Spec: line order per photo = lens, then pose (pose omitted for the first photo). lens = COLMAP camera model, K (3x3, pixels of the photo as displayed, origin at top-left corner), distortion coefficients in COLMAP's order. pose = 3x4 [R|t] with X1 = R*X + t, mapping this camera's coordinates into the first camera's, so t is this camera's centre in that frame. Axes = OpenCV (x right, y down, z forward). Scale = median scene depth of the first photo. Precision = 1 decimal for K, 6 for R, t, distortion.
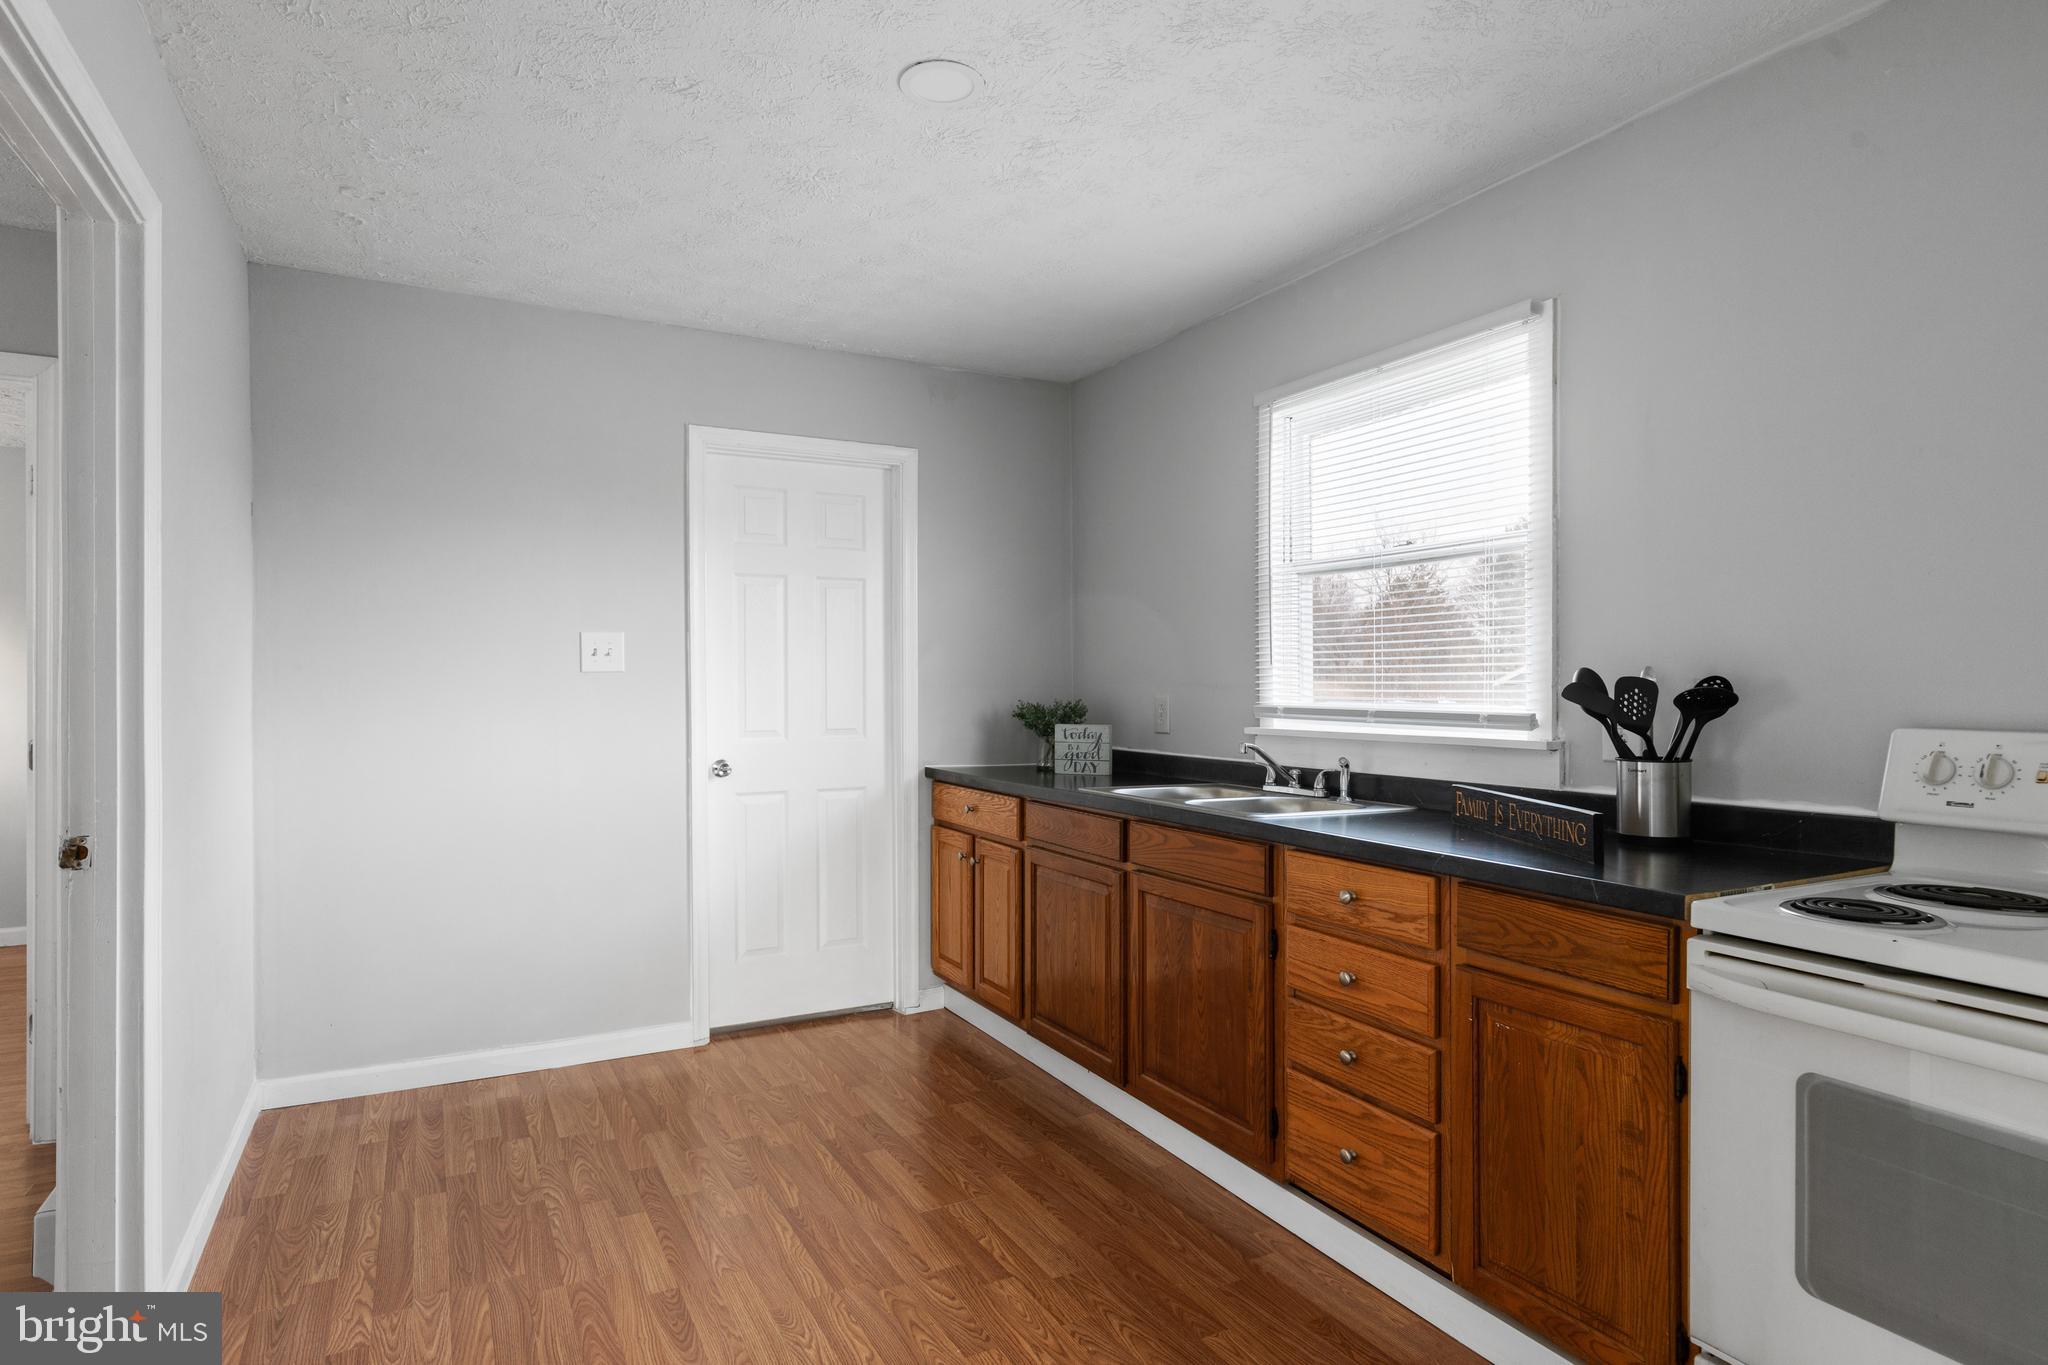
lens RADIAL K [[1115.5, 0, 1020.4], [0, 1115.5, 689.3], [0, 0, 1]] dist [-0.001992, -0.000147]
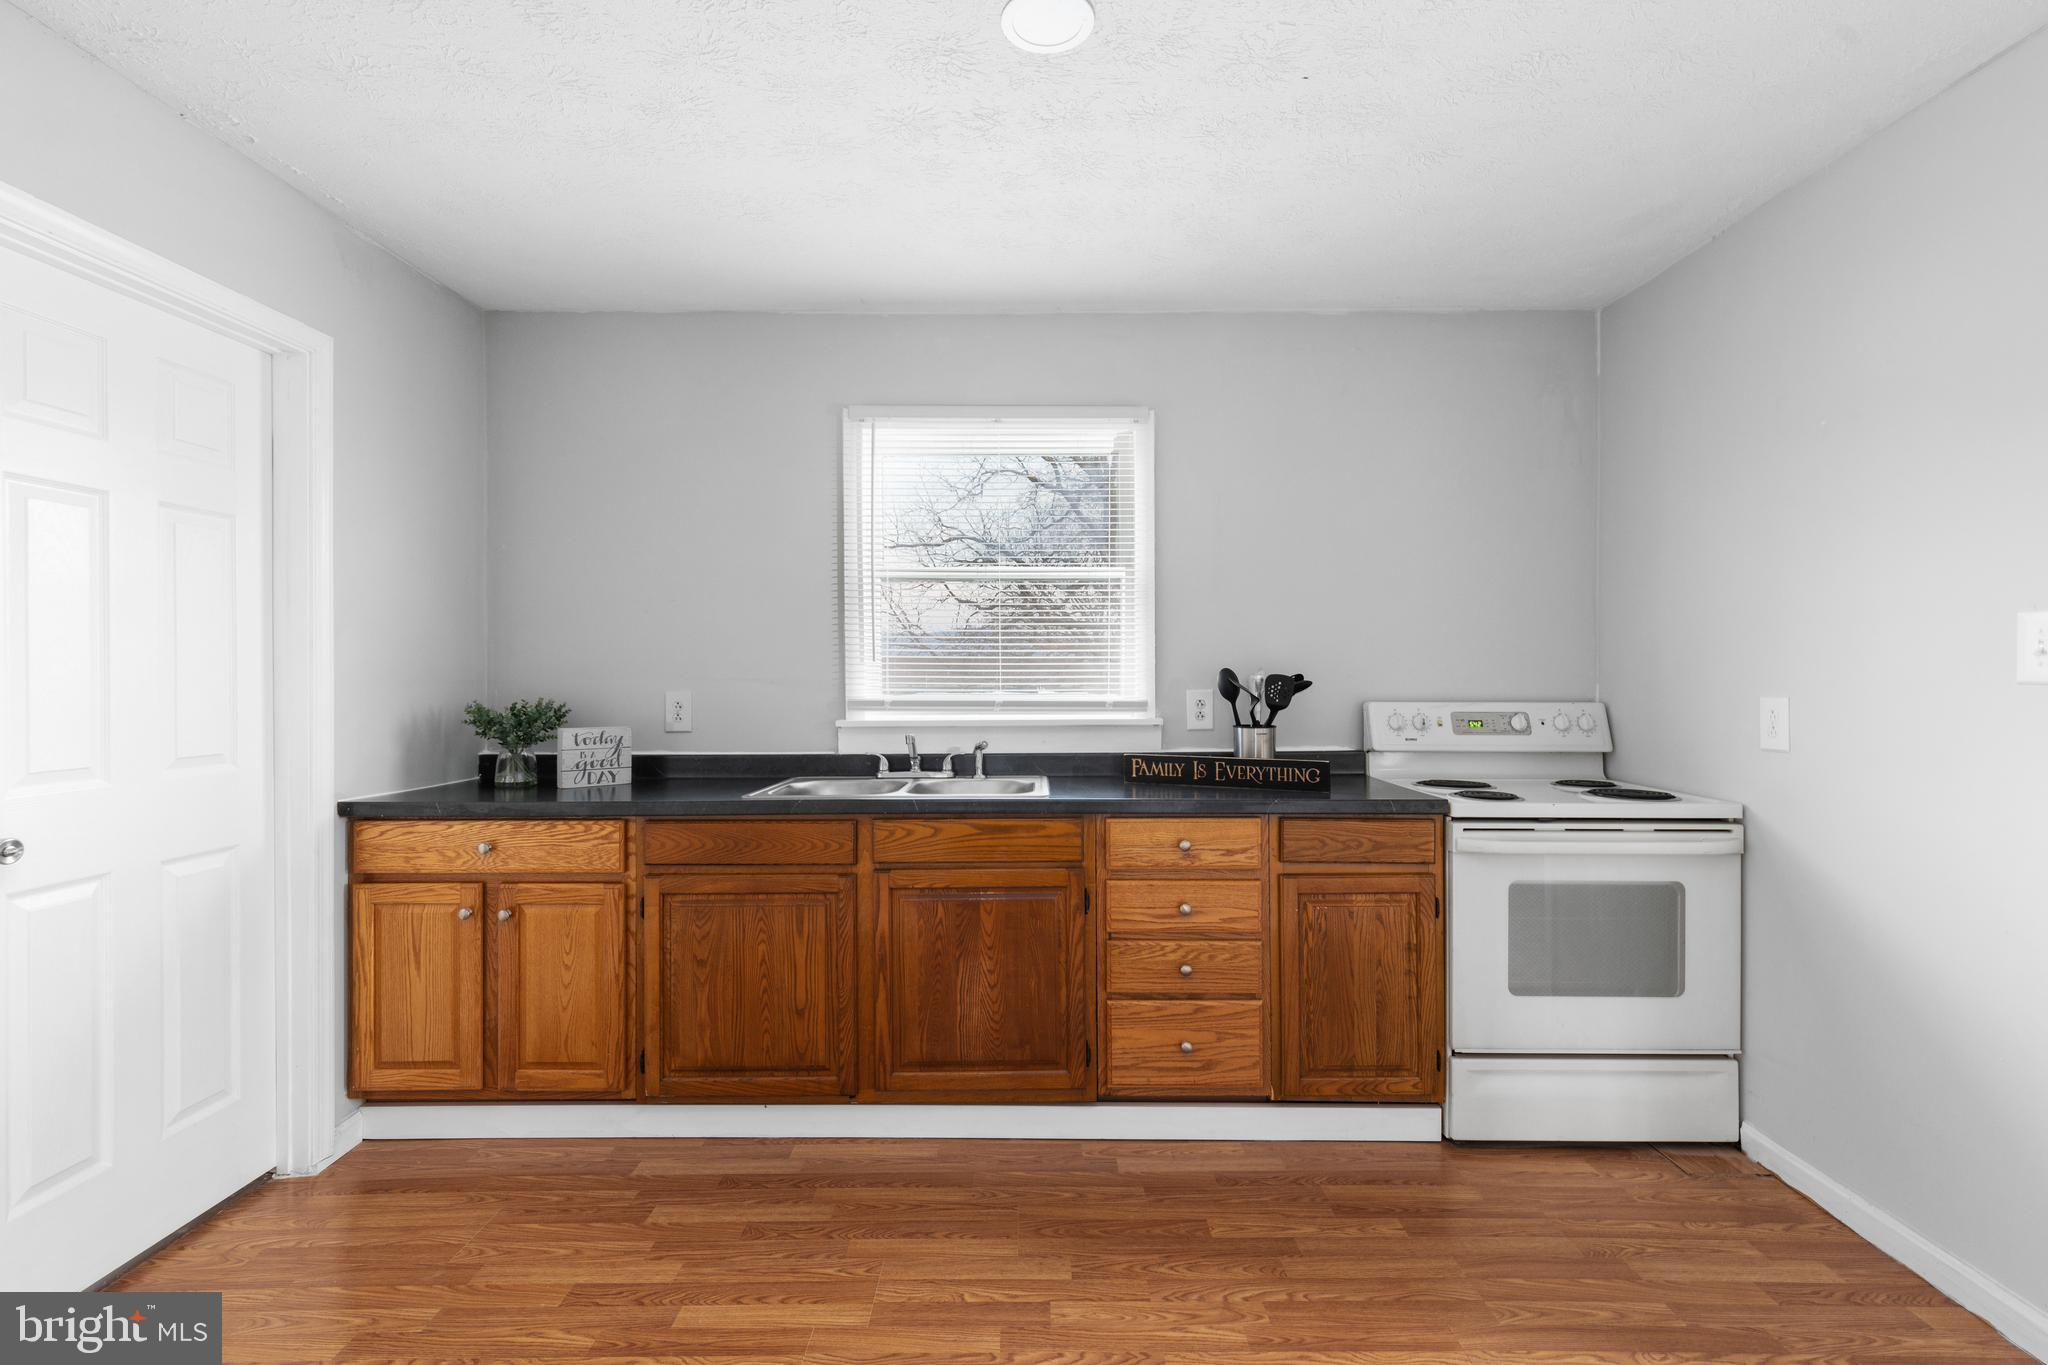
lens RADIAL K [[939.0, 0, 1022.0], [0, 939.0, 675.3], [0, 0, 1]] dist [0.010256, -0.000270]
pose [[0.464759, -0.001575, 0.885436, -0.610326], [0.005288, 0.999986, -0.000997, -0.008152], [-0.885422, 0.005146, 0.464760, 0.534847]]
